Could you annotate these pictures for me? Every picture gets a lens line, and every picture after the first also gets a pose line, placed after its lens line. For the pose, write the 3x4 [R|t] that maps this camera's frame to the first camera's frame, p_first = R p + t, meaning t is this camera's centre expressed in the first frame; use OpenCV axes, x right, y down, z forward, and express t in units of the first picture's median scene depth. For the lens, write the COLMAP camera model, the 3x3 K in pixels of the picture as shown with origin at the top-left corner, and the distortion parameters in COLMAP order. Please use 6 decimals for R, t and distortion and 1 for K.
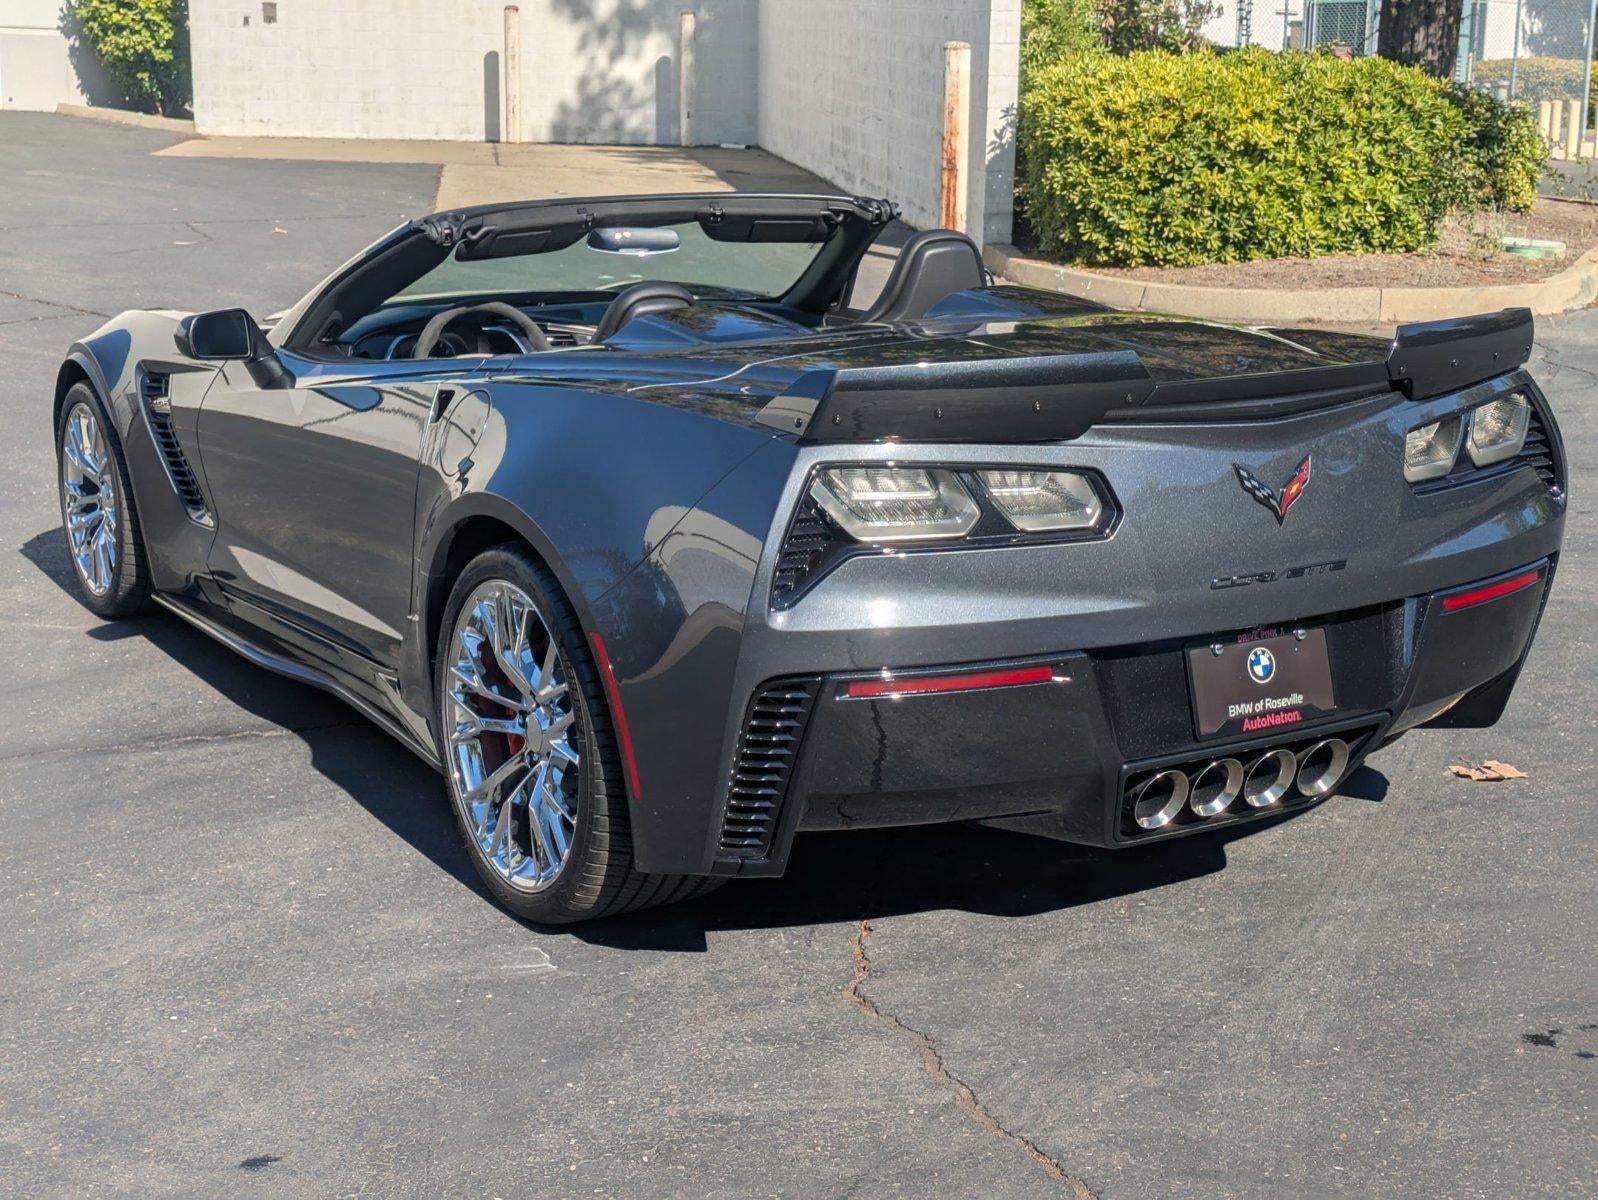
lens RADIAL K [[2349.0, 0, 791.1], [0, 2349.0, 595.7], [0, 0, 1]] dist [0.049004, 0.000000]
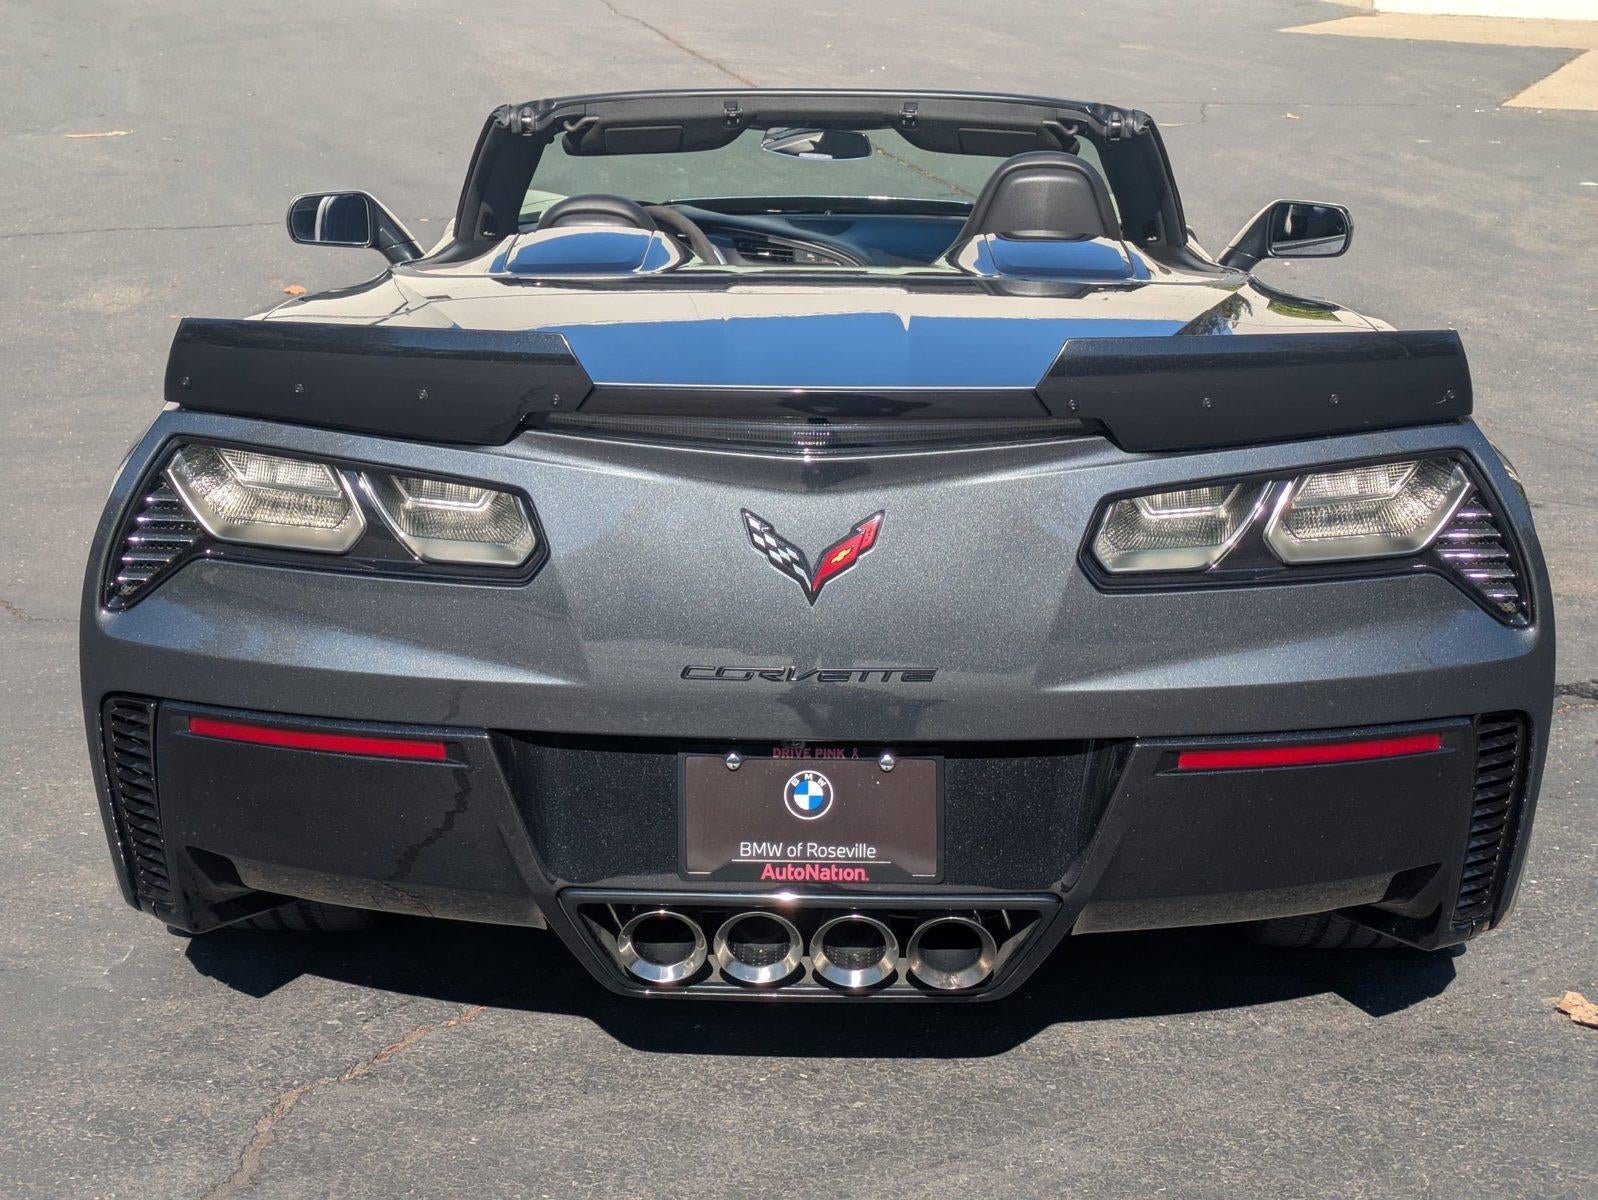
lens RADIAL K [[2349.0, 0, 798.2], [0, 2349.0, 593.8], [0, 0, 1]] dist [0.049004, 0.000000]
pose [[0.843474, 0.156710, -0.513803, 0.551966], [-0.131121, 0.987631, 0.085974, -0.090809], [0.520921, -0.005147, 0.853589, 0.395597]]
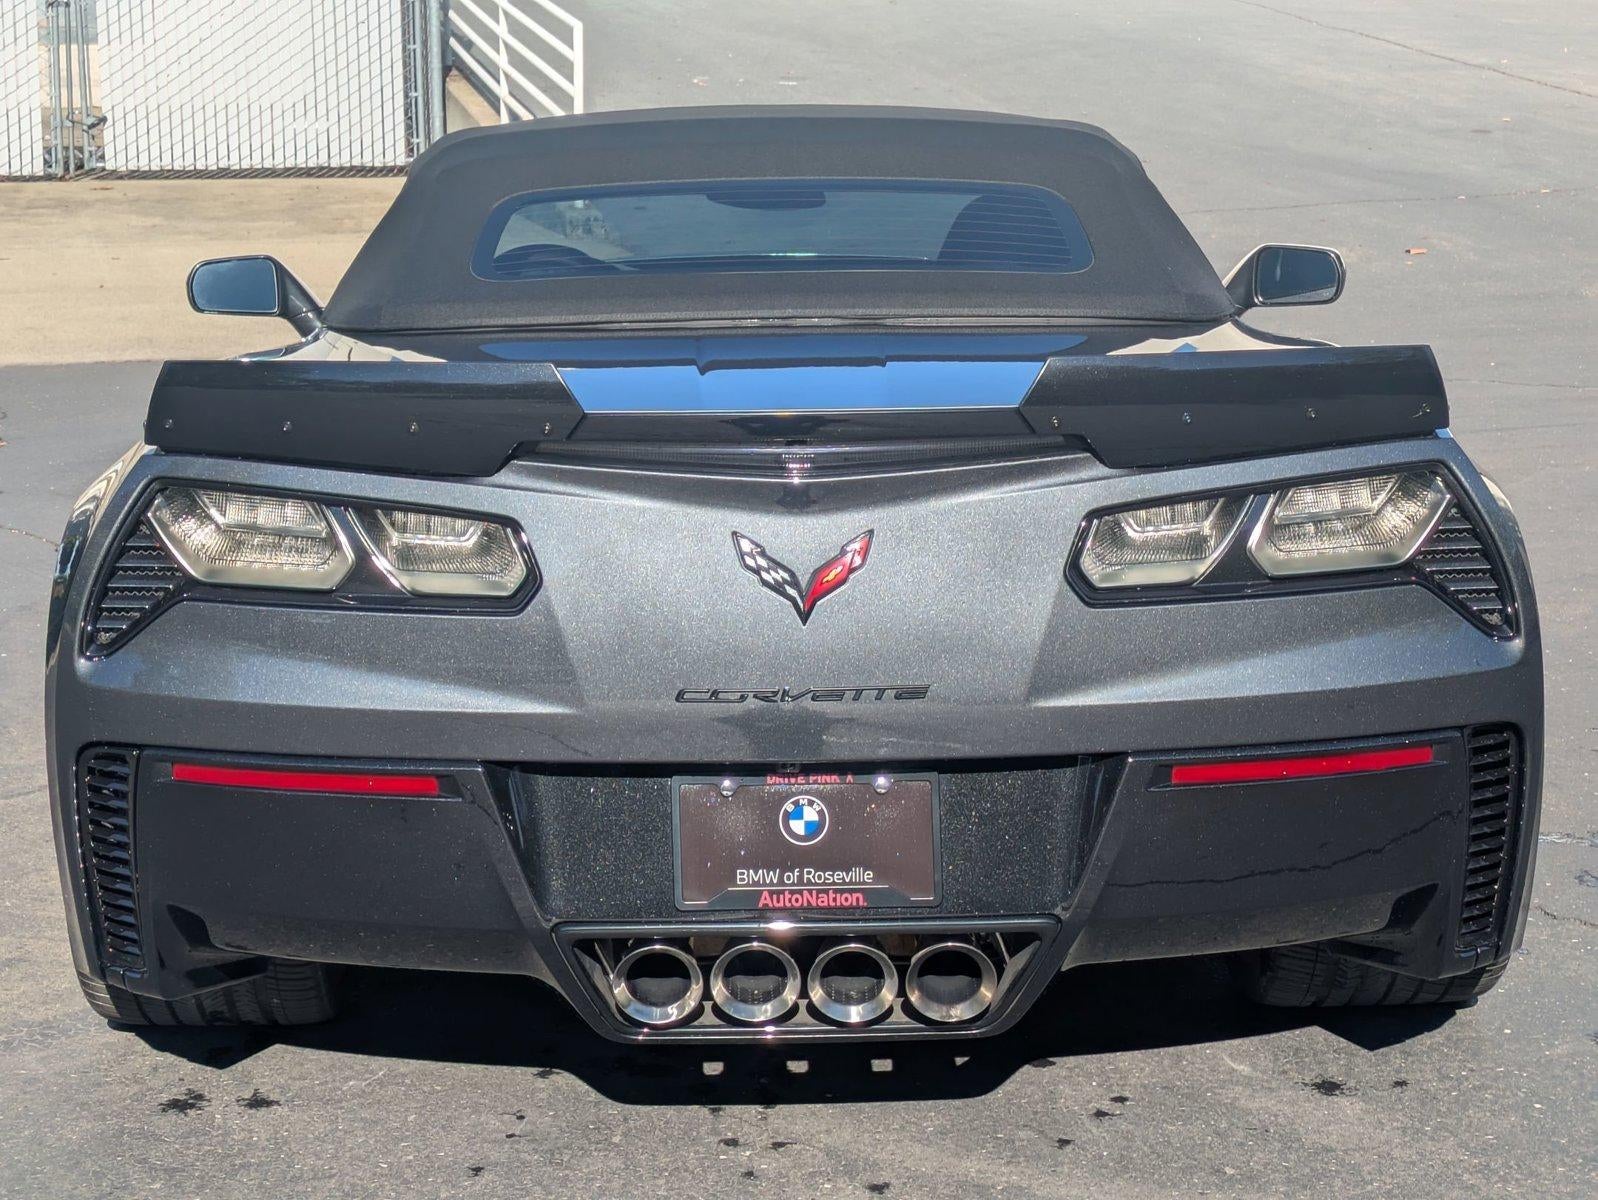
lens RADIAL K [[2968.1, 0, 796.2], [0, 2968.1, 599.0], [0, 0, 1]] dist [0.057679, 0.000000]
pose [[0.863144, 0.102037, -0.494541, 0.632767], [-0.107155, 0.994078, 0.018082, -0.052421], [0.493457, 0.037385, 0.868966, 0.222313]]
